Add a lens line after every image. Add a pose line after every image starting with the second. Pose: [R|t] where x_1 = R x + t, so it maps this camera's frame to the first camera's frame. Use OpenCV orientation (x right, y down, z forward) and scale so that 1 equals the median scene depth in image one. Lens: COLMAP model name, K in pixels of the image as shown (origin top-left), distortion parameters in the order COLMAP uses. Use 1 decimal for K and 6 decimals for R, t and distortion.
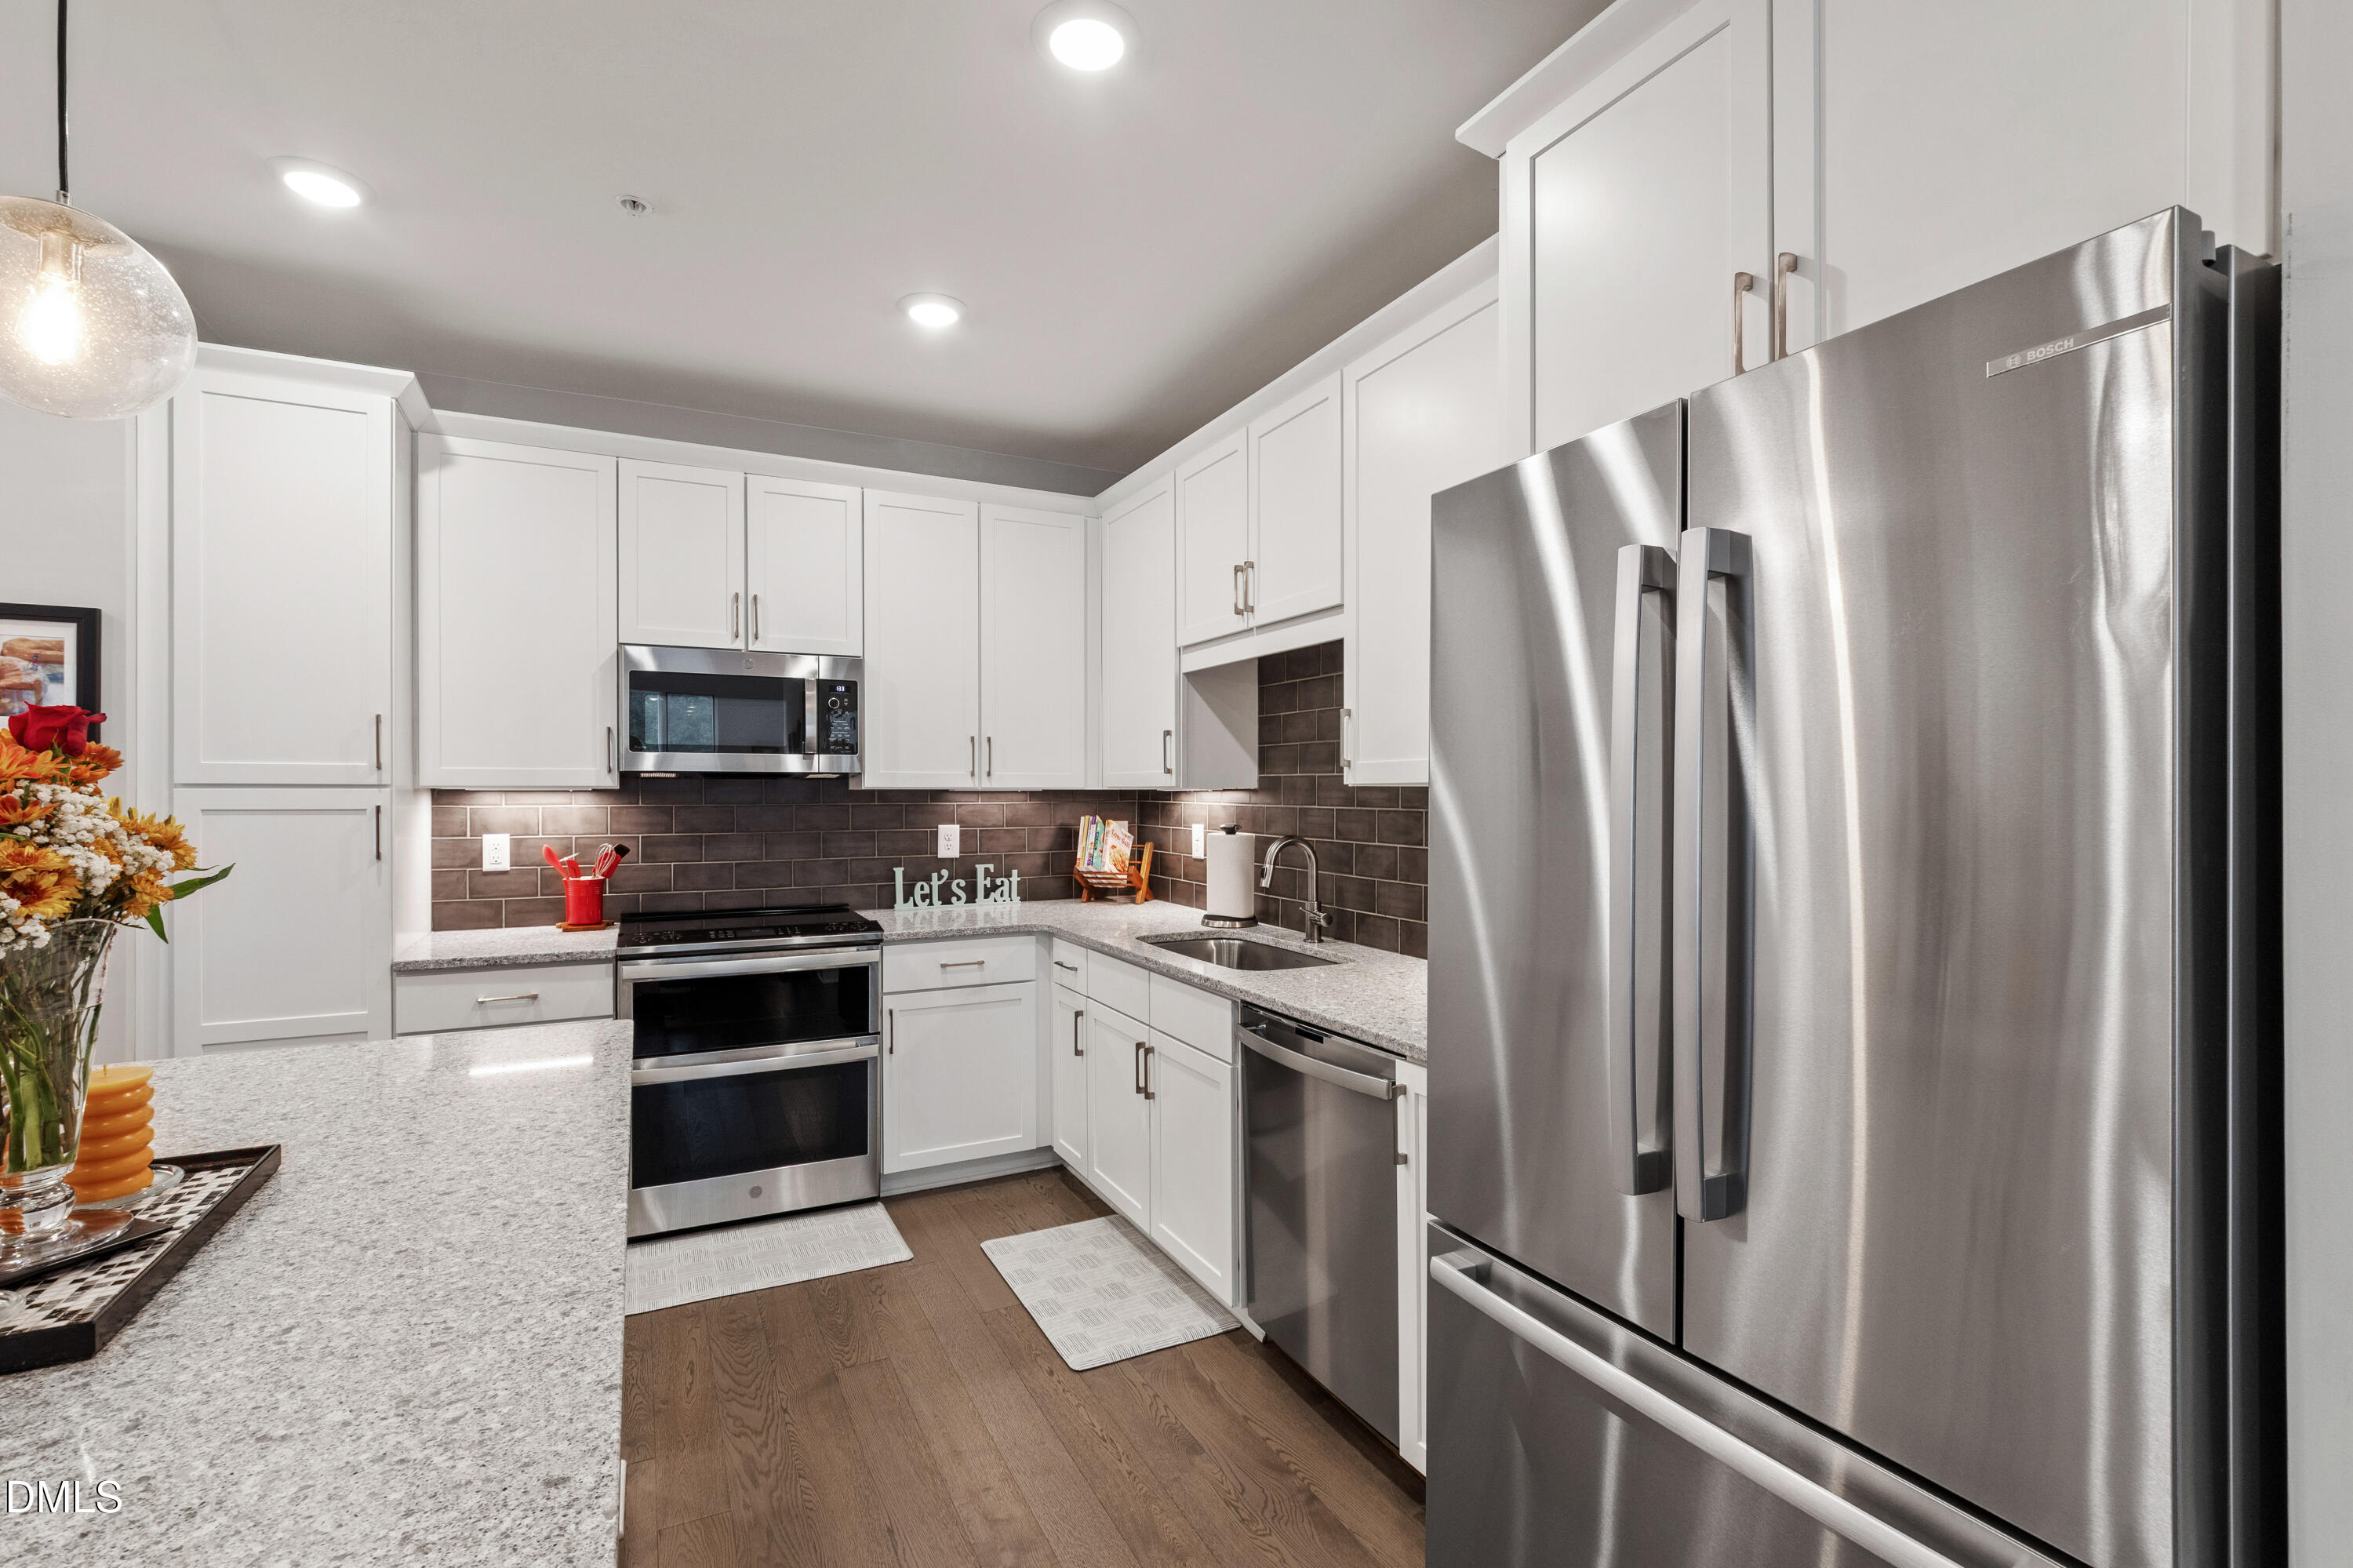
lens RADIAL K [[1048.3, 0, 1156.3], [0, 1048.3, 794.4], [0, 0, 1]] dist [-0.000165, -0.000604]
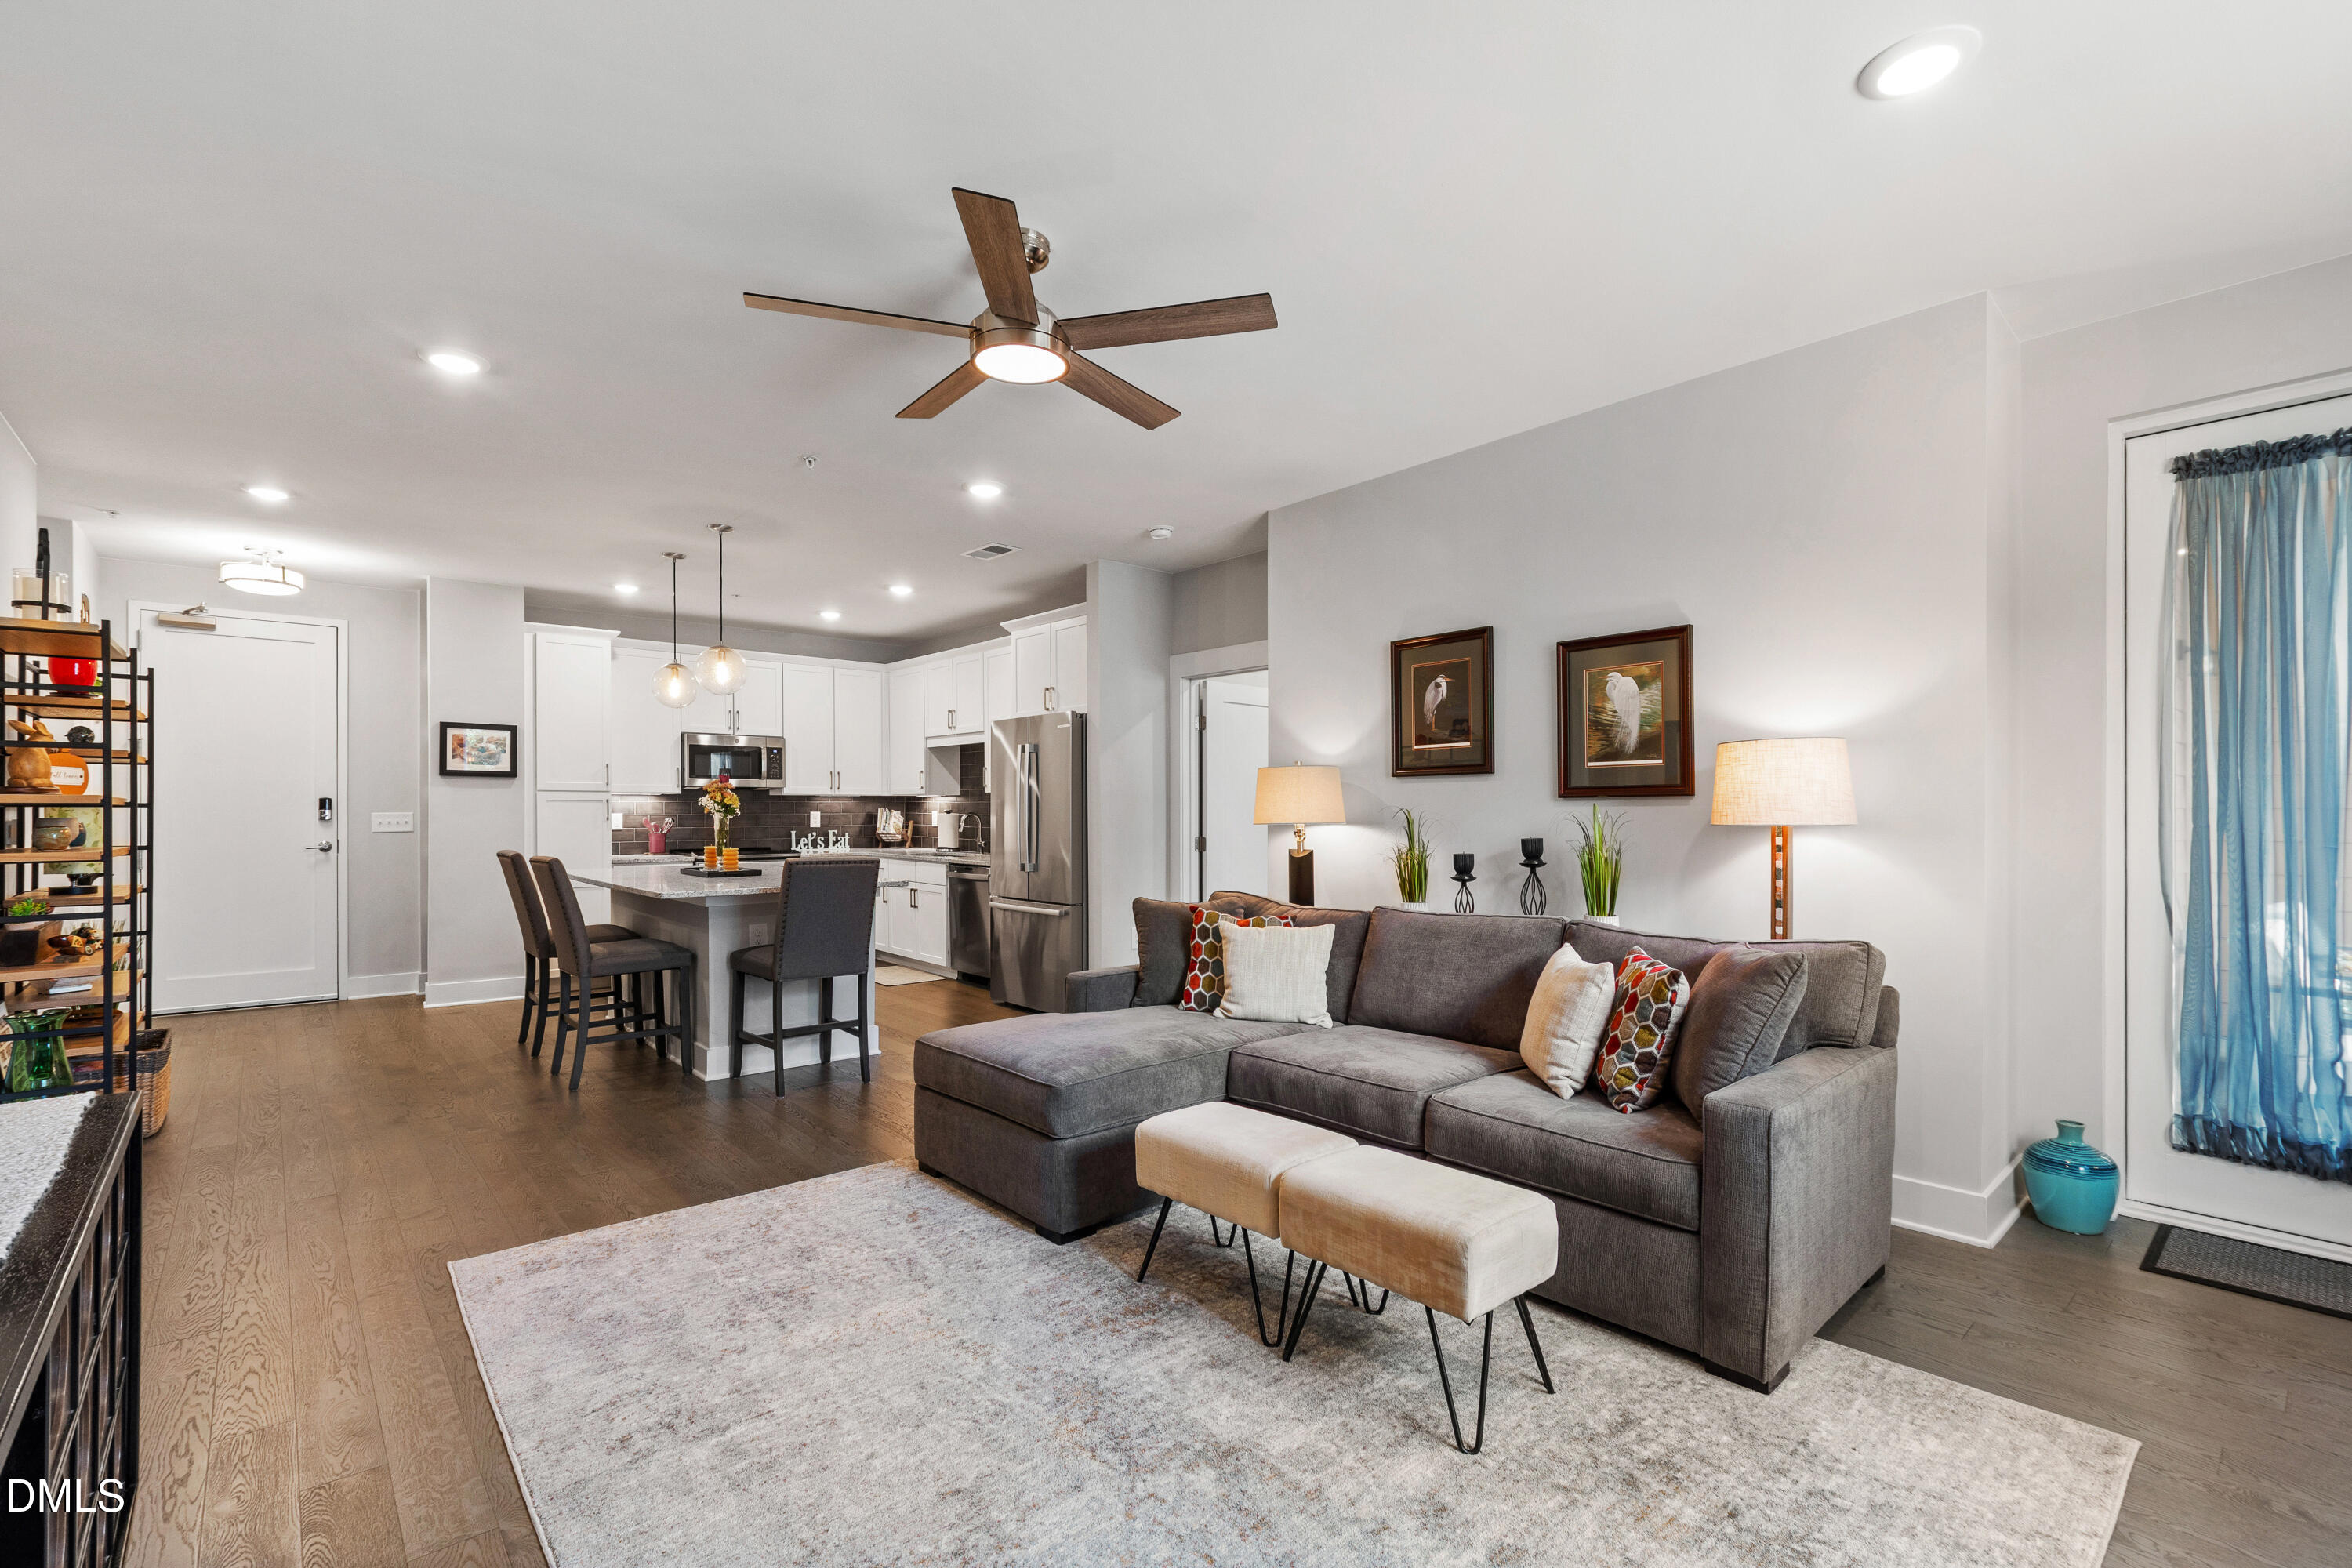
lens RADIAL K [[1043.6, 0, 1172.0], [0, 1043.6, 812.8], [0, 0, 1]] dist [-0.000839, -0.000758]
pose [[0.965788, 0.000249, 0.259333, -0.055743], [-0.000776, 0.999998, 0.001927, 0.030985], [-0.259332, -0.002062, 0.965786, -1.481336]]
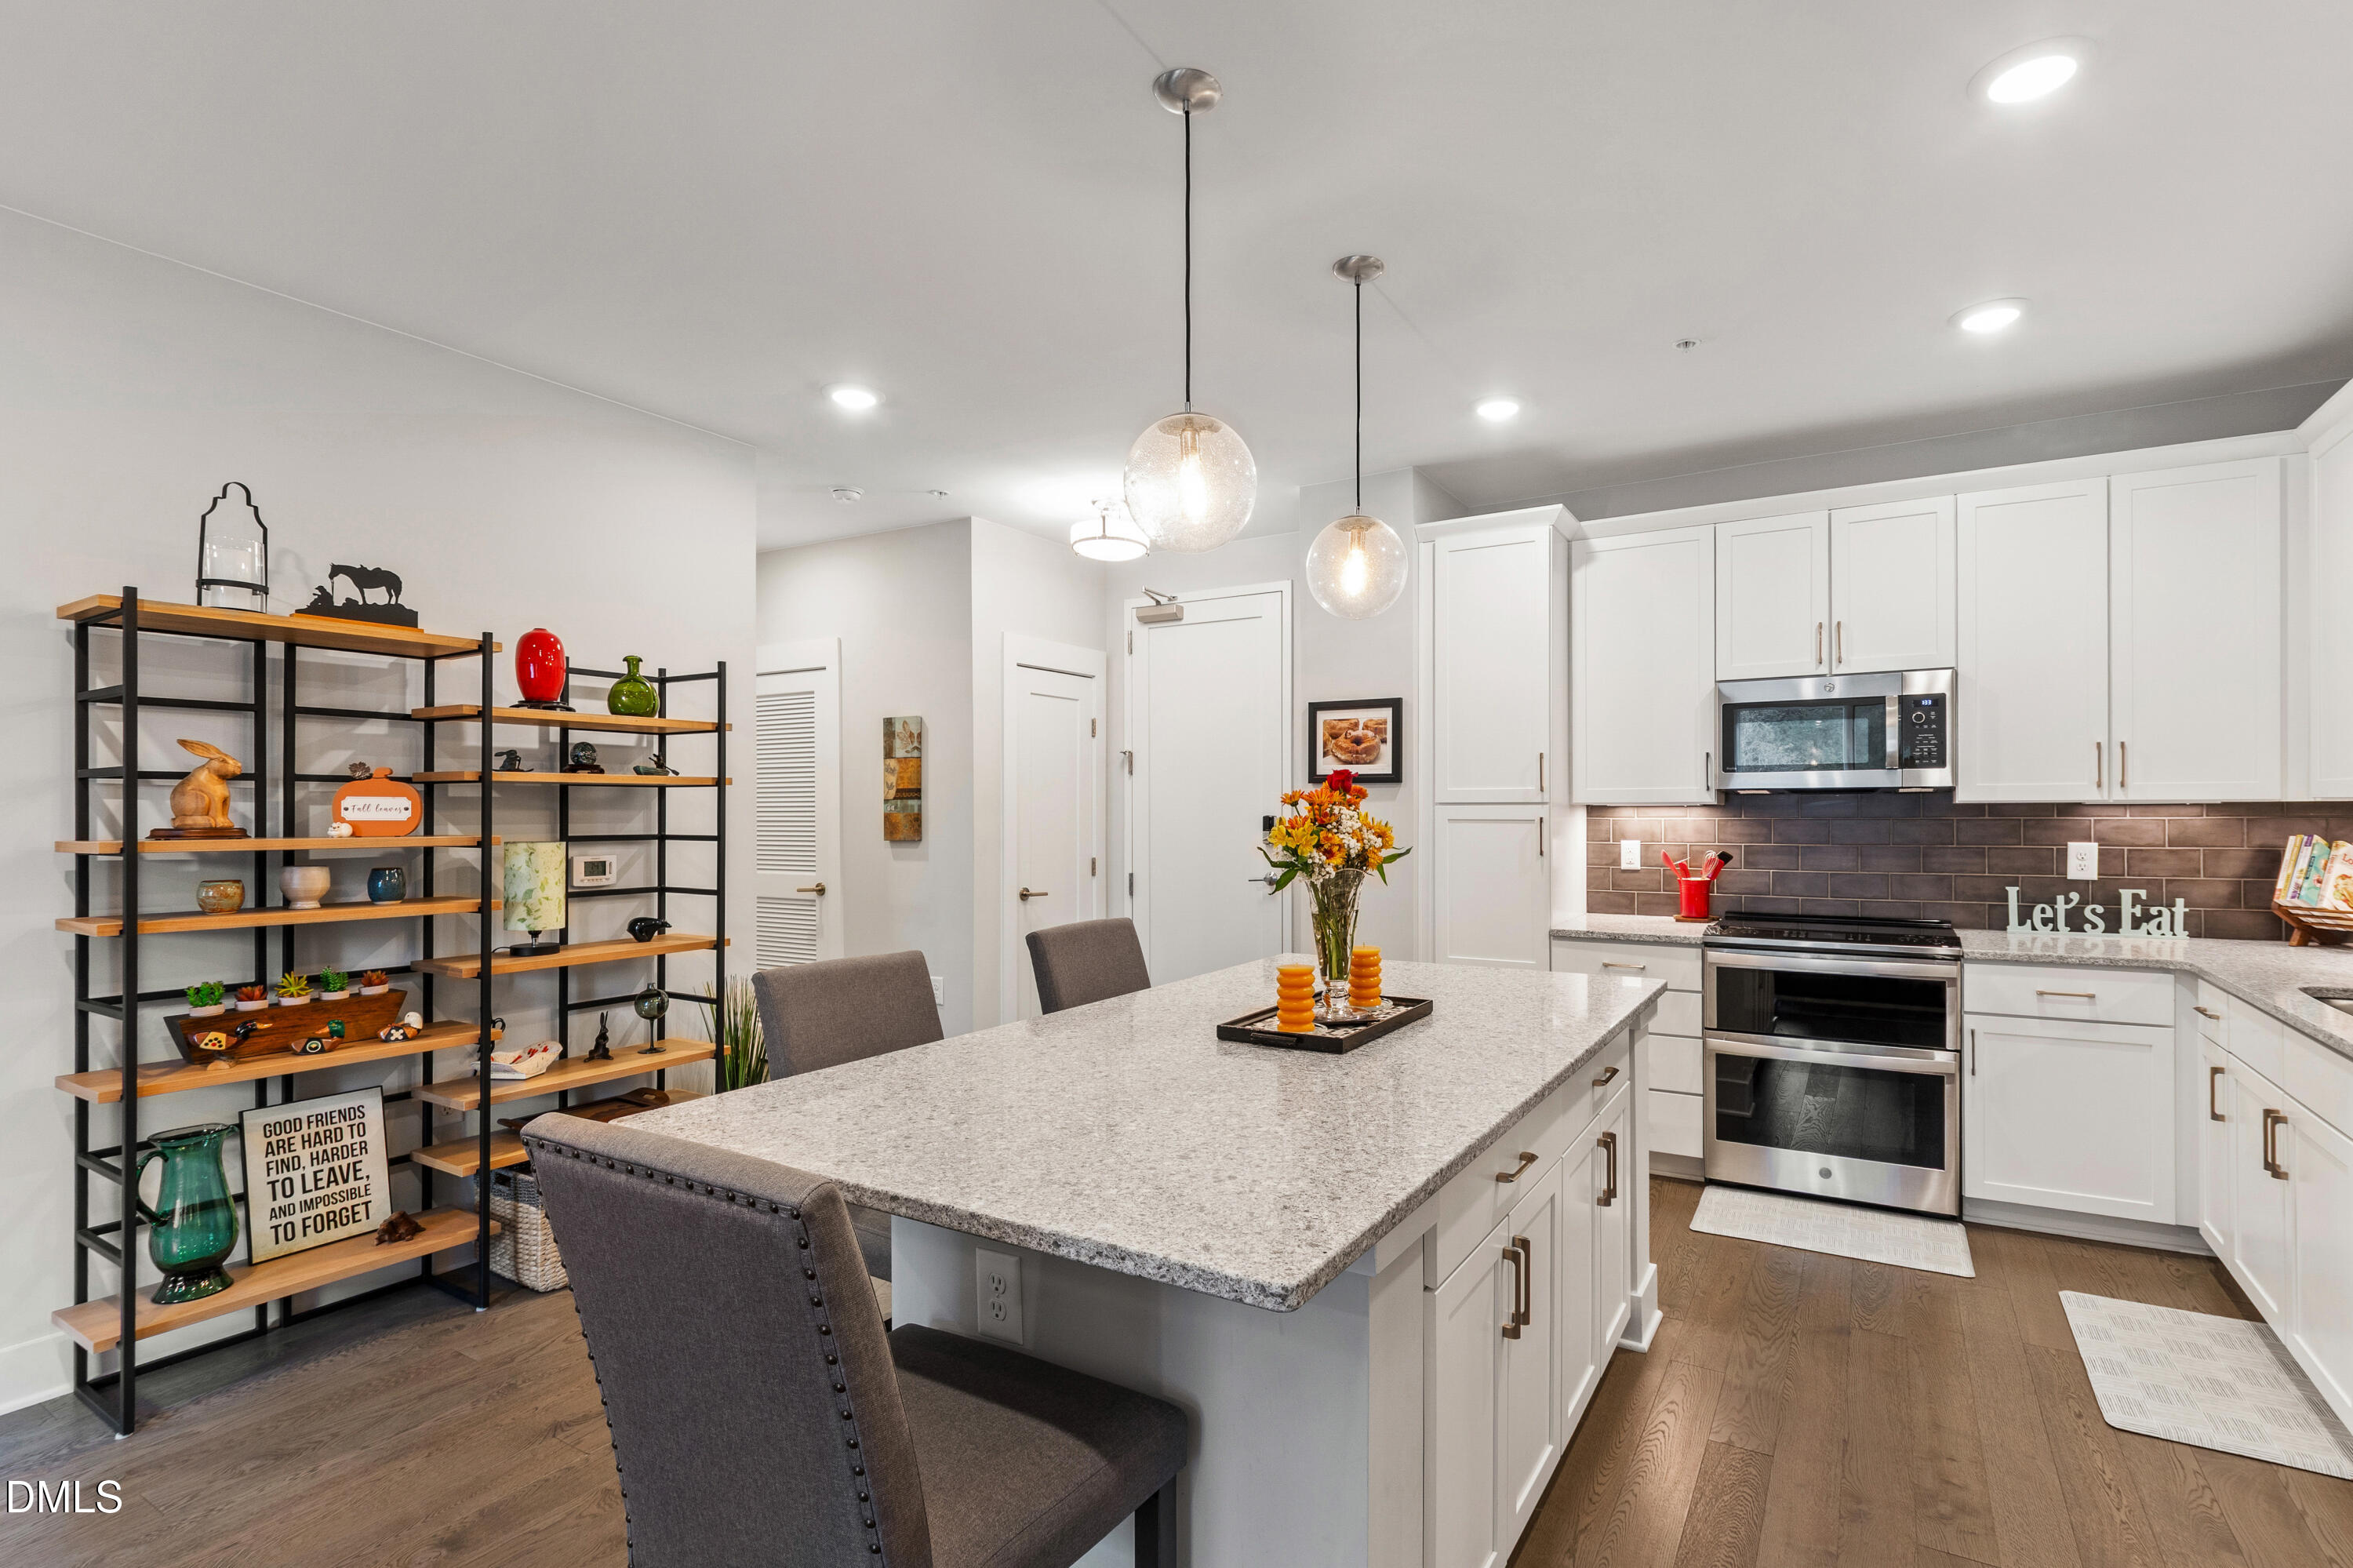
lens RADIAL K [[1098.2, 0, 1246.9], [0, 1098.2, 807.0], [0, 0, 1]] dist [-0.002960, -0.000828]
pose [[0.560253, -0.002872, -0.828316, 0.206929], [0.002133, 0.999996, -0.002025, -0.000940], [0.828318, -0.000633, 0.560257, -0.125875]]
